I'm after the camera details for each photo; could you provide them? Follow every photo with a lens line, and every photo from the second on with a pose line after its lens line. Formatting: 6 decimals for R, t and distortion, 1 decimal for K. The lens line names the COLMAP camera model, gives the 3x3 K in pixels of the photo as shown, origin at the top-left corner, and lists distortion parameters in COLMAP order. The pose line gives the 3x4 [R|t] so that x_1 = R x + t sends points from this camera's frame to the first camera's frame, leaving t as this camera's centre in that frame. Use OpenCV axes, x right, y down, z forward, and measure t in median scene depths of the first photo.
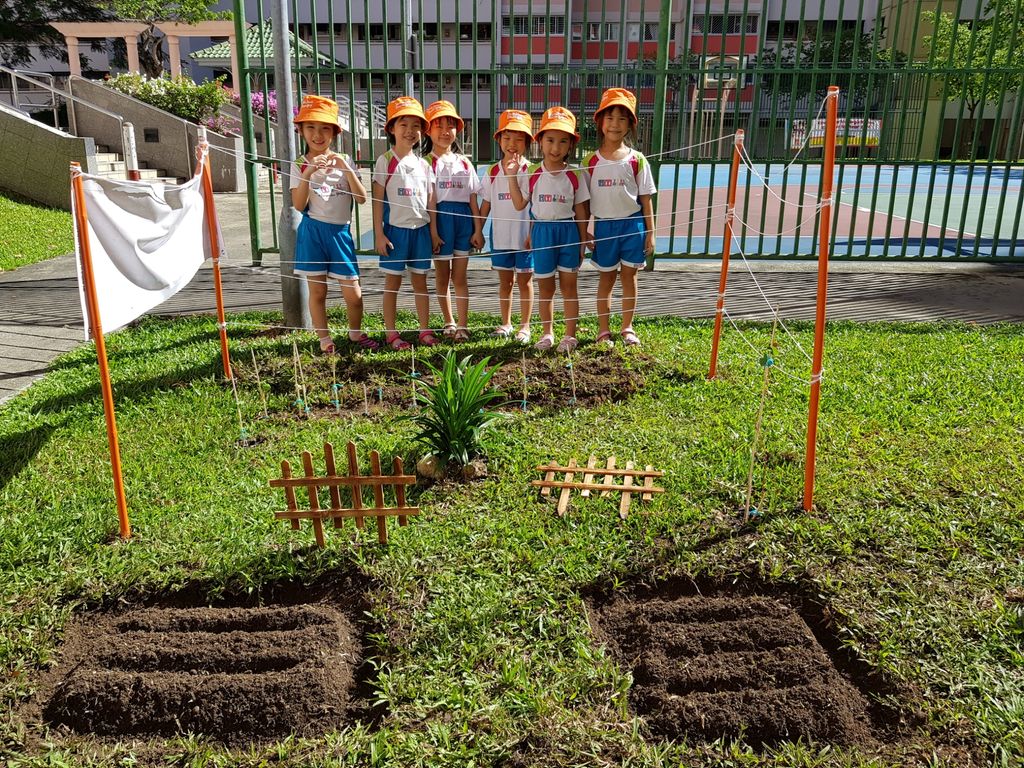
lens RADIAL K [[858.4, 0, 512.0], [0, 858.4, 384.0], [0, 0, 1]] dist [0.083403, -0.150744]
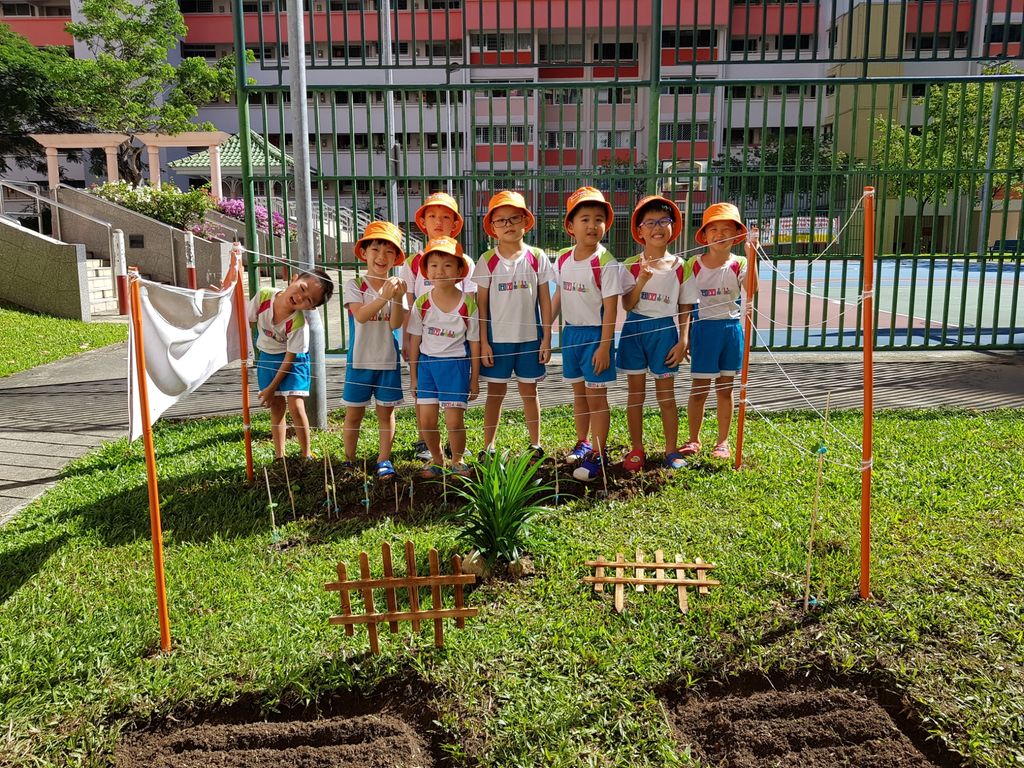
lens RADIAL K [[861.2, 0, 512.0], [0, 861.2, 384.0], [0, 0, 1]] dist [0.042389, -0.087205]
pose [[0.998648, -0.020491, 0.047771, -0.102141], [0.025650, 0.993600, -0.110006, -0.000190], [-0.045211, 0.111082, 0.992782, 0.001143]]
